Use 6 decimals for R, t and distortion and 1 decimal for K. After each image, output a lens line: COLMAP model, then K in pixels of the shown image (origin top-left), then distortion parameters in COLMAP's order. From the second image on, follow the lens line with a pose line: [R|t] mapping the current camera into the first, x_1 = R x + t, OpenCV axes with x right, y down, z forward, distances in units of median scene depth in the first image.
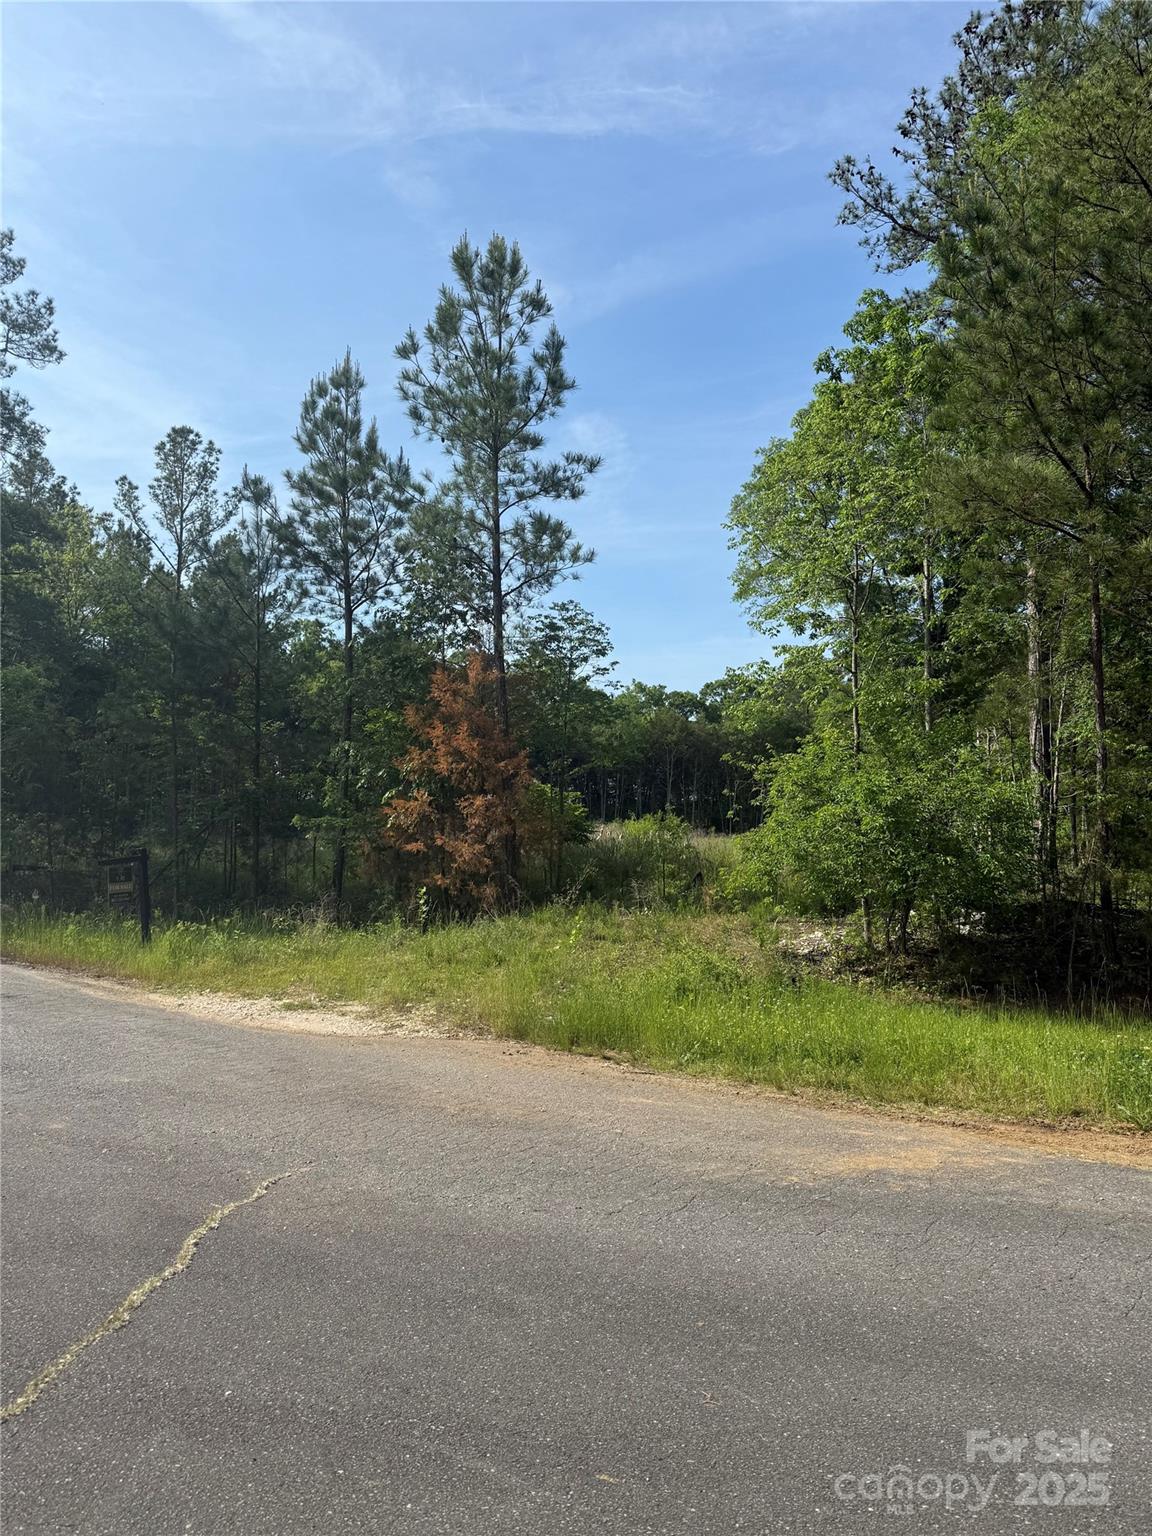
lens RADIAL K [[1054.5, 0, 572.4], [0, 1054.5, 773.8], [0, 0, 1]] dist [0.121003, -0.234141]
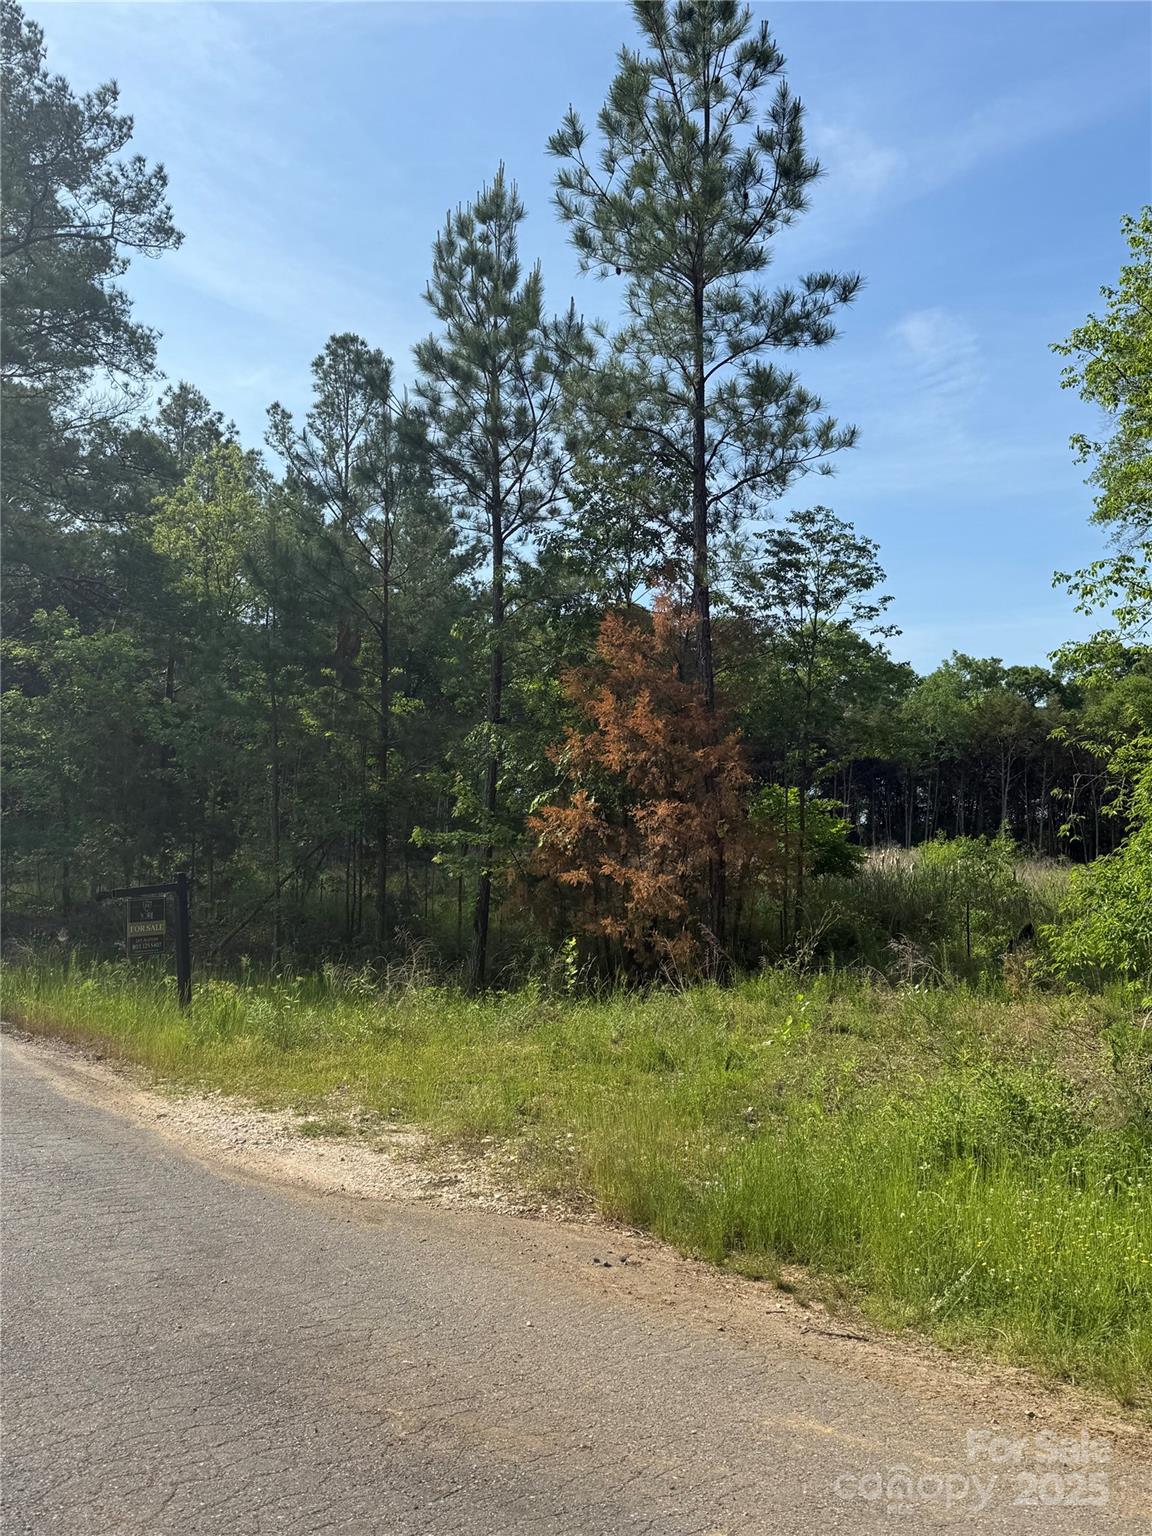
lens RADIAL K [[1360.8, 0, 576.0], [0, 1360.8, 768.0], [0, 0, 1]] dist [0.150095, -0.309805]
pose [[0.976825, -0.002604, -0.214022, 0.036224], [0.000223, 0.999938, -0.011151, 0.009040], [0.214038, 0.010845, 0.976765, 0.143867]]
